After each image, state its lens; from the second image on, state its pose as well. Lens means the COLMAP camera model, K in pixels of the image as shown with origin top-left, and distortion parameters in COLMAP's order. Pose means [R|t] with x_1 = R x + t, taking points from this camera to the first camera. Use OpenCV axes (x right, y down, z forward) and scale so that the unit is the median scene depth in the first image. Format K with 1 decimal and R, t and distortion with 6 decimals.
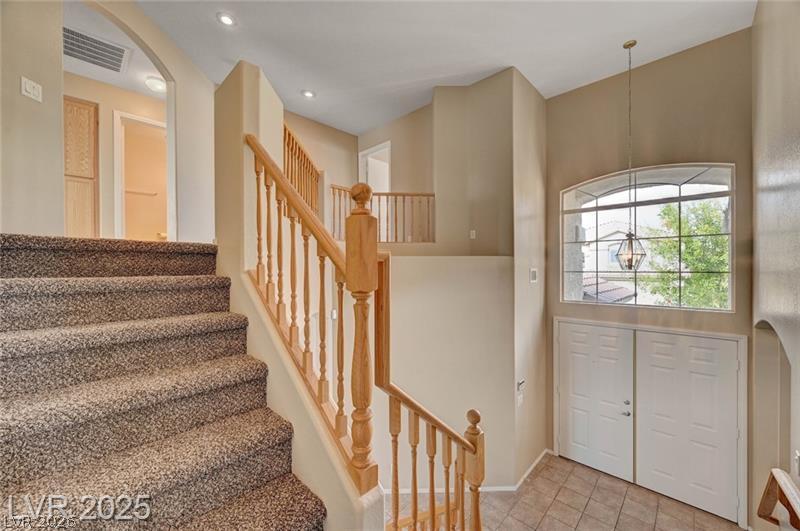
lens RADIAL K [[315.6, 0, 404.5], [0, 315.6, 269.5], [0, 0, 1]] dist [0.000751, -0.000042]
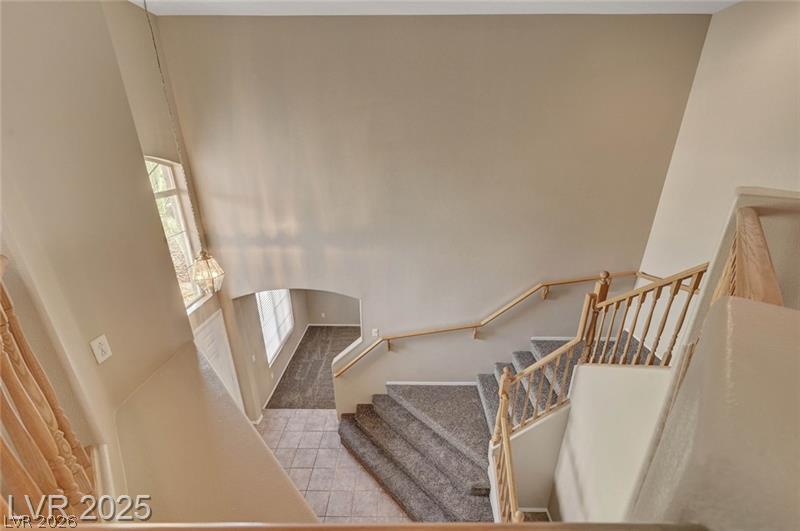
lens RADIAL K [[327.3, 0, 399.1], [0, 327.3, 268.6], [0, 0, 1]] dist [-0.001548, 0.000116]
pose [[-0.679171, -0.254257, 0.688535, -0.228320], [0.008642, 0.935249, 0.353886, -0.335529], [-0.733929, 0.246299, -0.632996, 1.052375]]
